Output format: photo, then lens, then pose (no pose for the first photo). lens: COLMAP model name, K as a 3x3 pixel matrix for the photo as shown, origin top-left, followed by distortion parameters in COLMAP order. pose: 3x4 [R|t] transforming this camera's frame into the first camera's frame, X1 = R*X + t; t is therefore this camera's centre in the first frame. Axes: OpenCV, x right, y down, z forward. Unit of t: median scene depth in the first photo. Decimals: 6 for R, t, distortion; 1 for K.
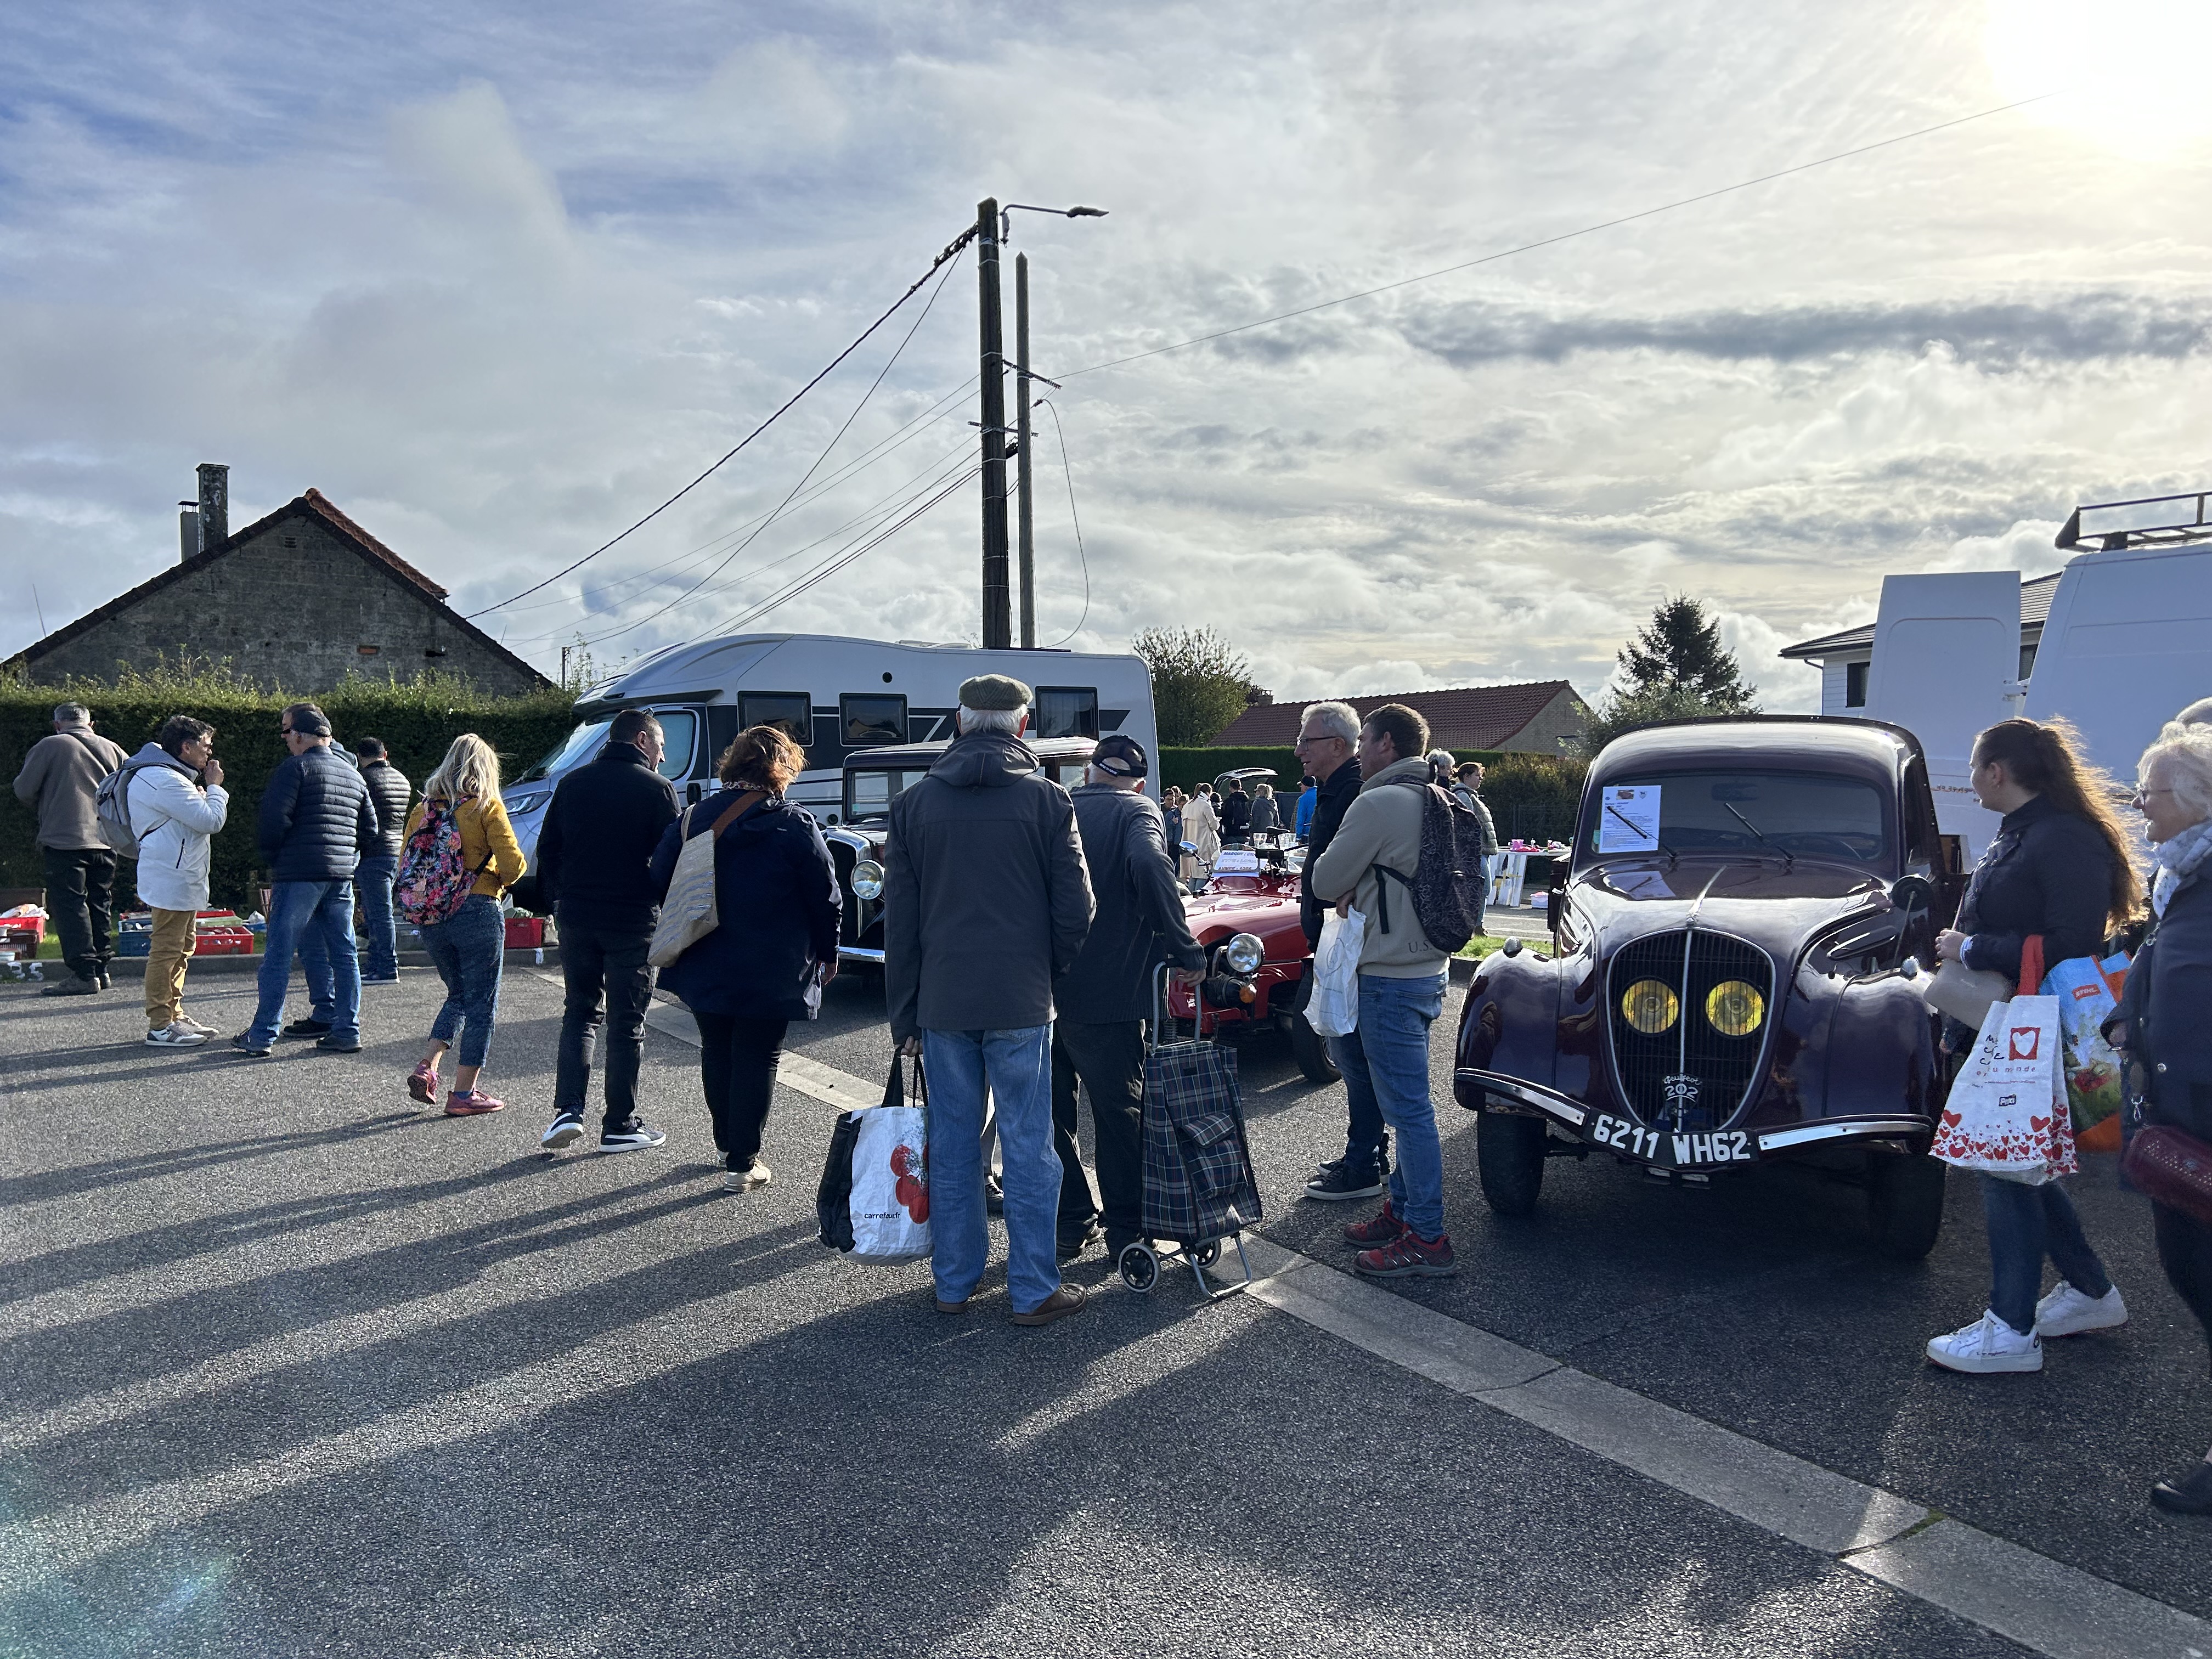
lens RADIAL K [[1651.5, 0, 1109.5], [0, 1651.5, 828.7], [0, 0, 1]] dist [0.057746, -0.072342]
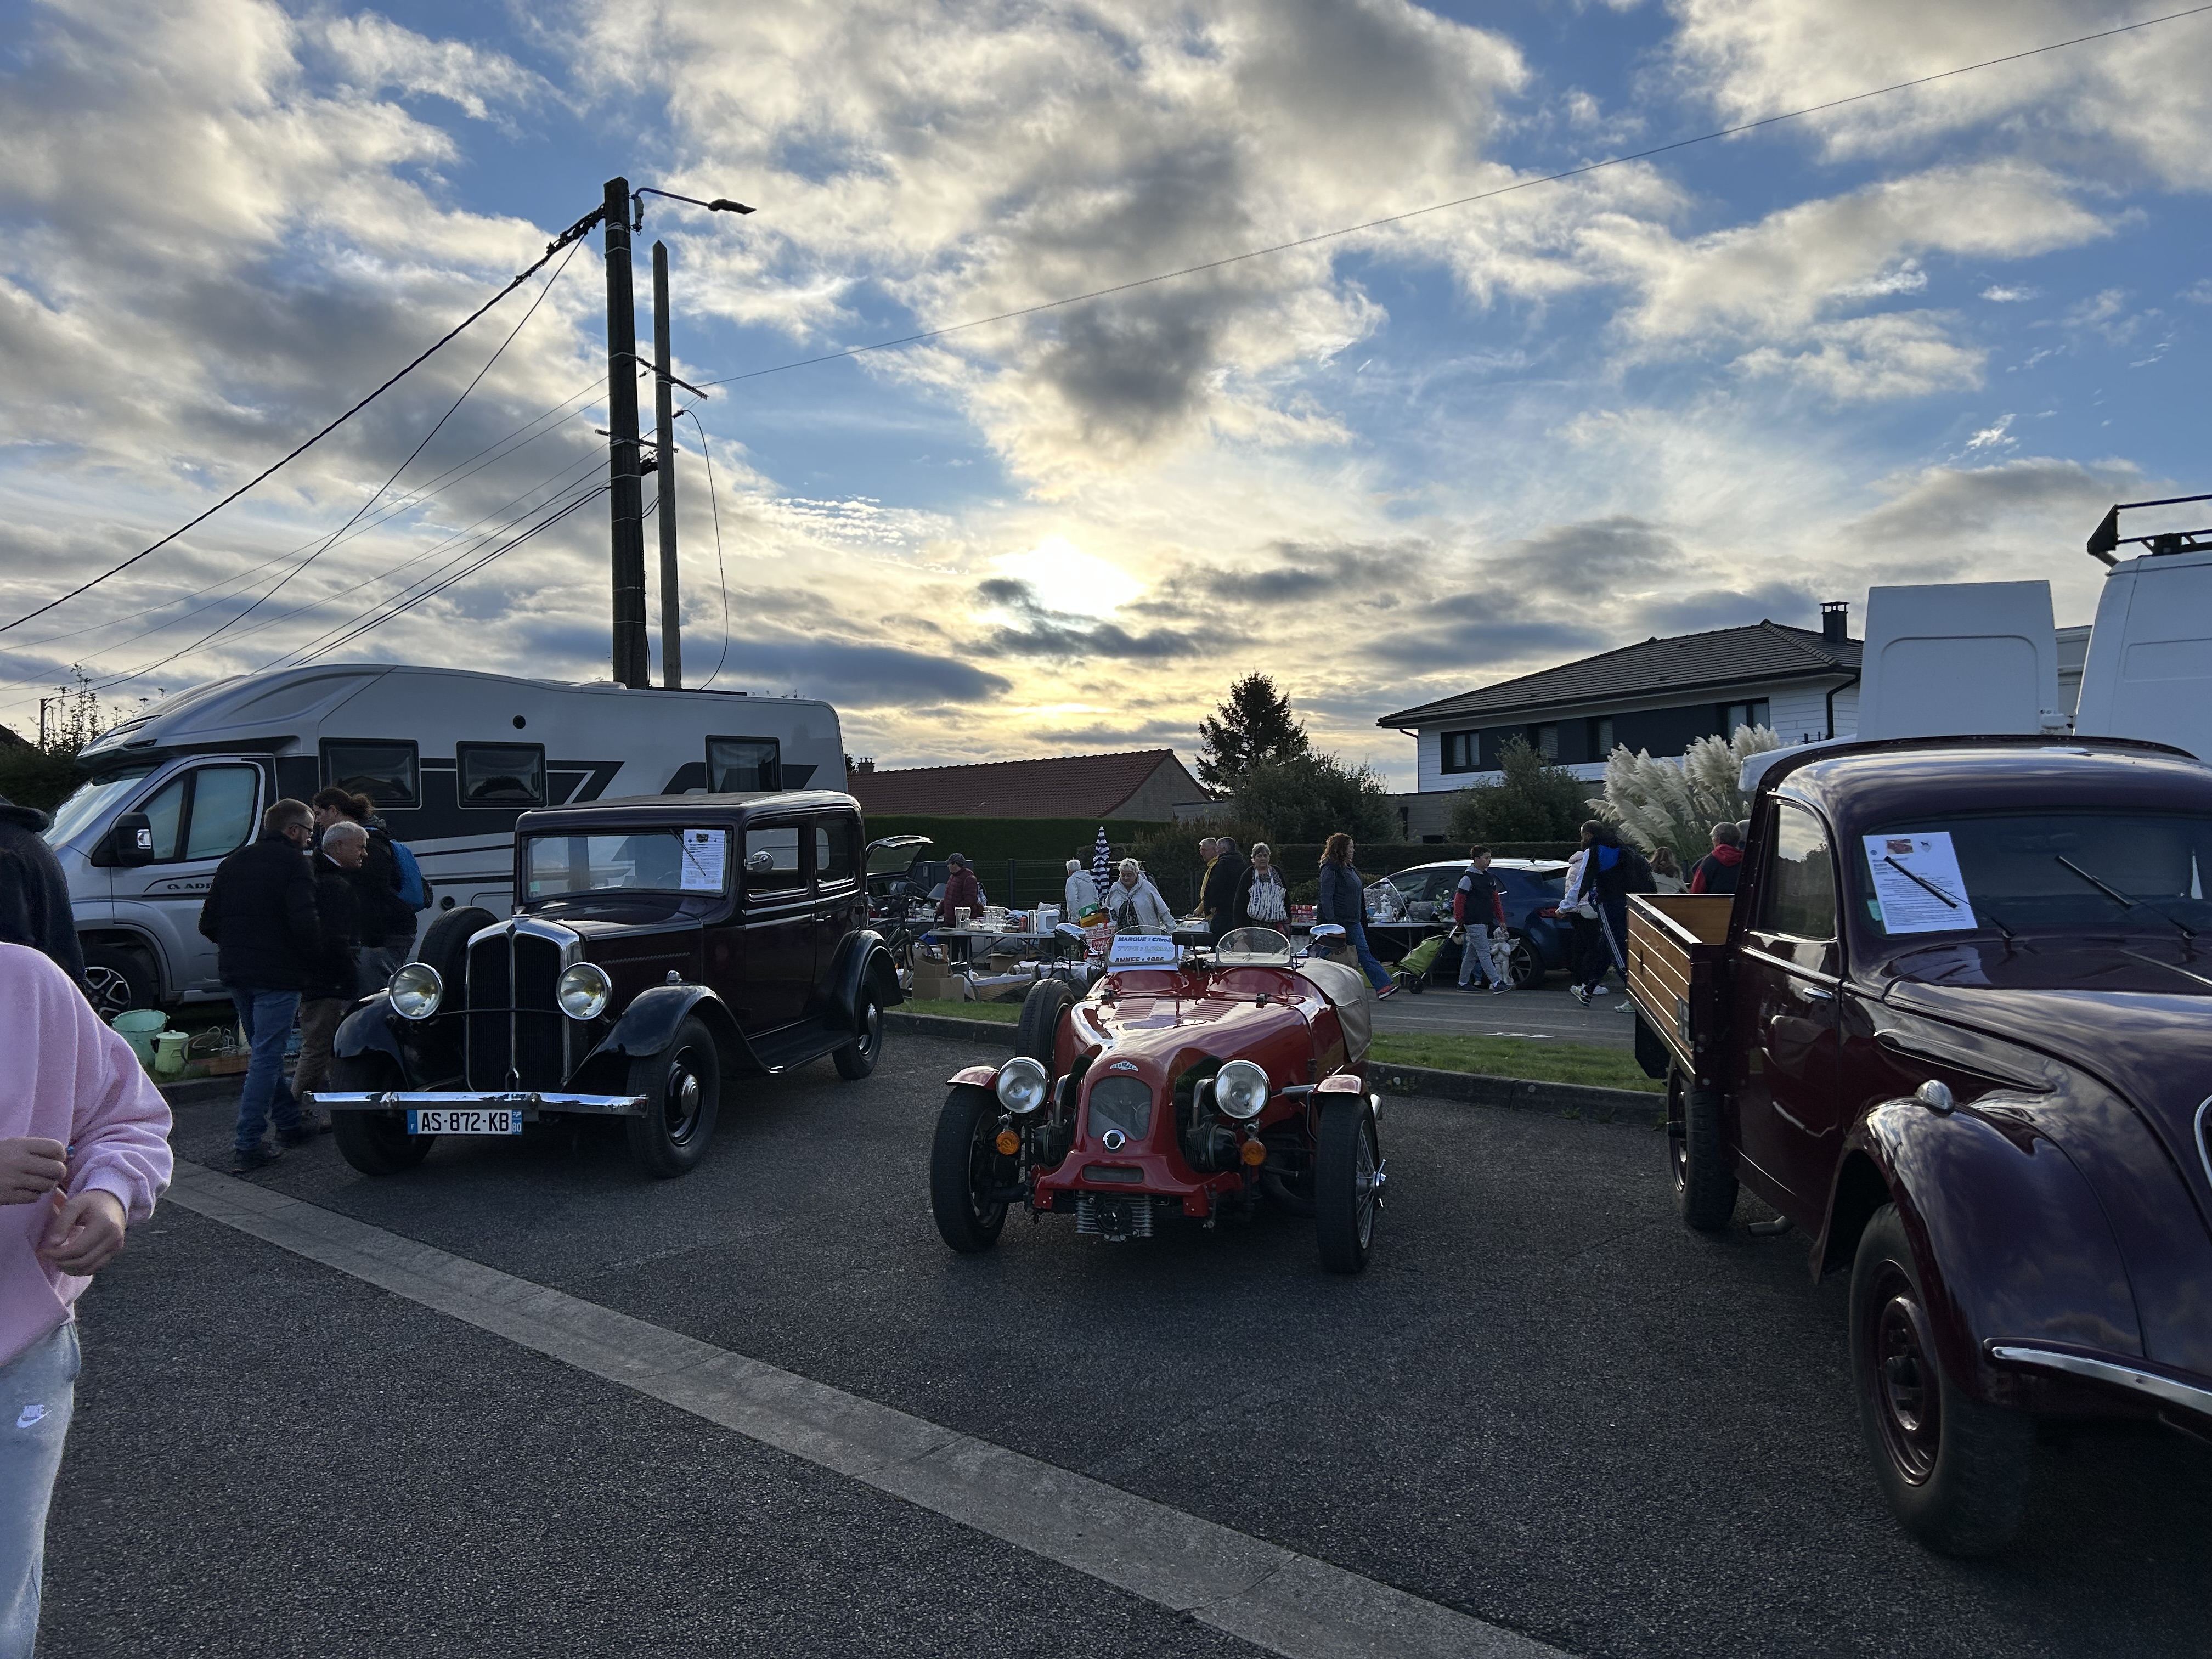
lens RADIAL K [[1651.5, 0, 1083.7], [0, 1651.5, 806.5], [0, 0, 1]] dist [0.057746, -0.072342]
pose [[0.969778, -0.004721, 0.243944, -0.050649], [0.018663, 0.998319, -0.054872, -0.001634], [-0.243275, 0.057766, 0.968236, 0.123292]]
